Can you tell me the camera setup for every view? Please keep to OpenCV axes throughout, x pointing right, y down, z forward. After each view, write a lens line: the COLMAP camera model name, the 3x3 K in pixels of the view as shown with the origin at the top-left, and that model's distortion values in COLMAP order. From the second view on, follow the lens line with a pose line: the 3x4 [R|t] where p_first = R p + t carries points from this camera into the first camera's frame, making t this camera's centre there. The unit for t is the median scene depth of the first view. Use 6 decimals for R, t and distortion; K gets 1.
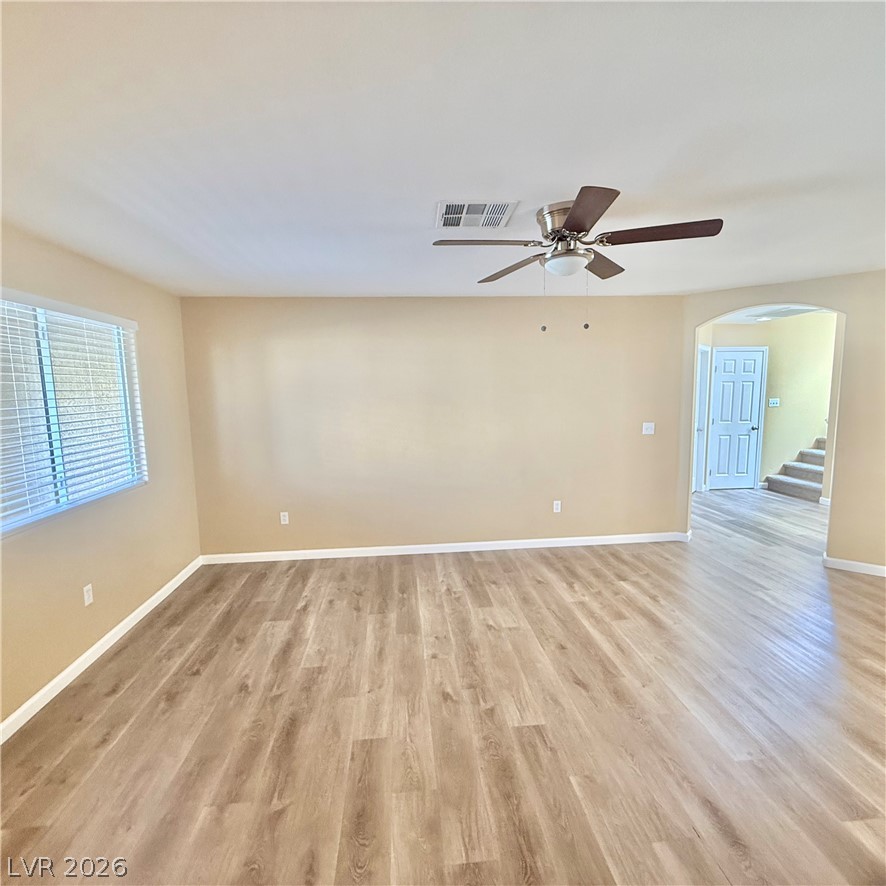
lens RADIAL K [[470.5, 0, 441.1], [0, 470.5, 445.0], [0, 0, 1]] dist [0.000009, 0.000291]
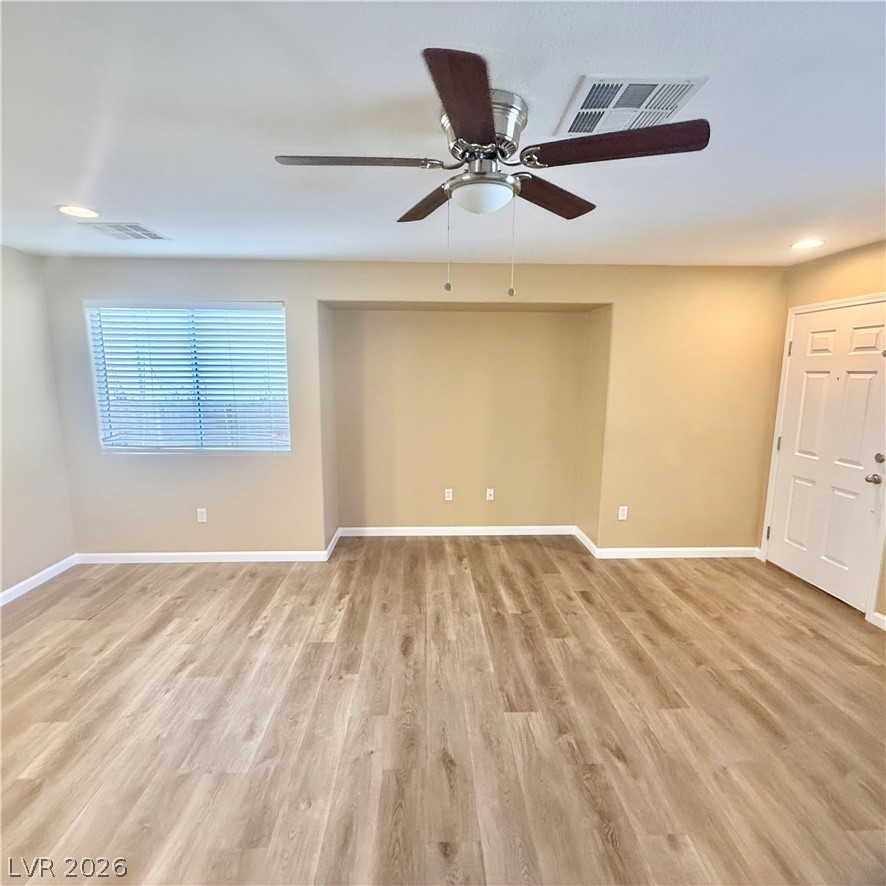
lens RADIAL K [[470.5, 0, 442.1], [0, 470.5, 442.7], [0, 0, 1]] dist [0.000009, 0.000291]
pose [[-0.998634, 0.007855, 0.051660, 0.289697], [0.021613, 0.962196, 0.271497, -0.226329], [-0.047574, 0.272243, -0.961052, 1.765447]]
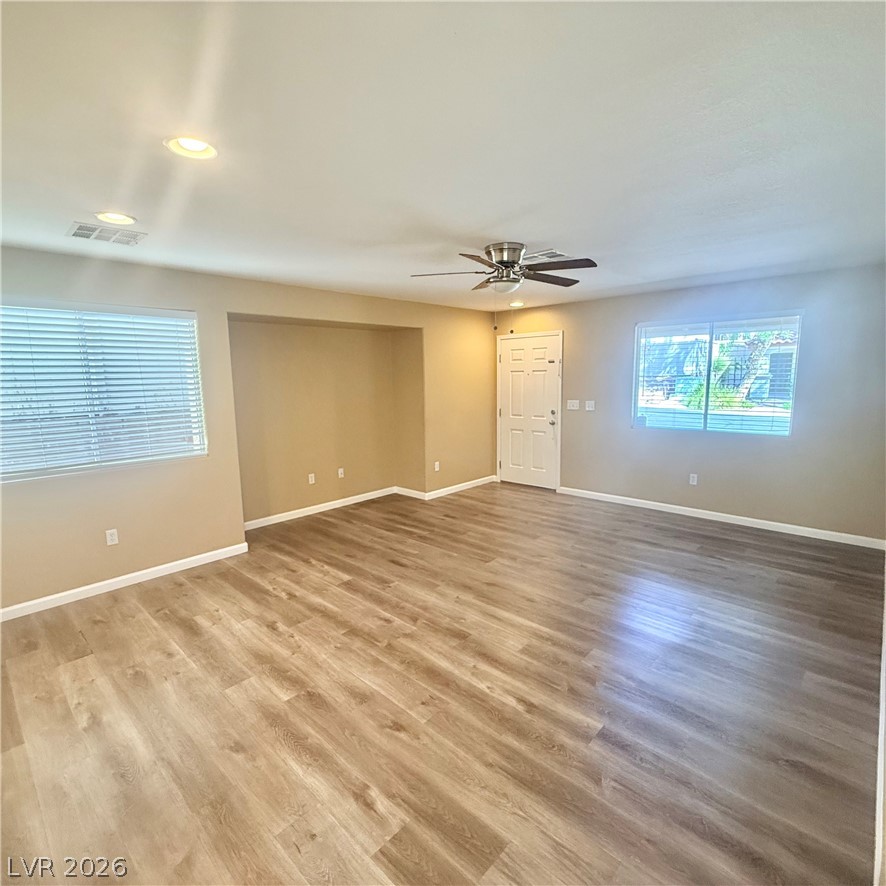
lens RADIAL K [[470.5, 0, 441.8], [0, 470.5, 444.7], [0, 0, 1]] dist [0.000009, 0.000291]
pose [[-0.745766, 0.131162, -0.653169, 1.405483], [-0.049132, 0.966930, 0.250265, -0.266727], [0.664394, 0.218730, -0.714659, 2.005373]]
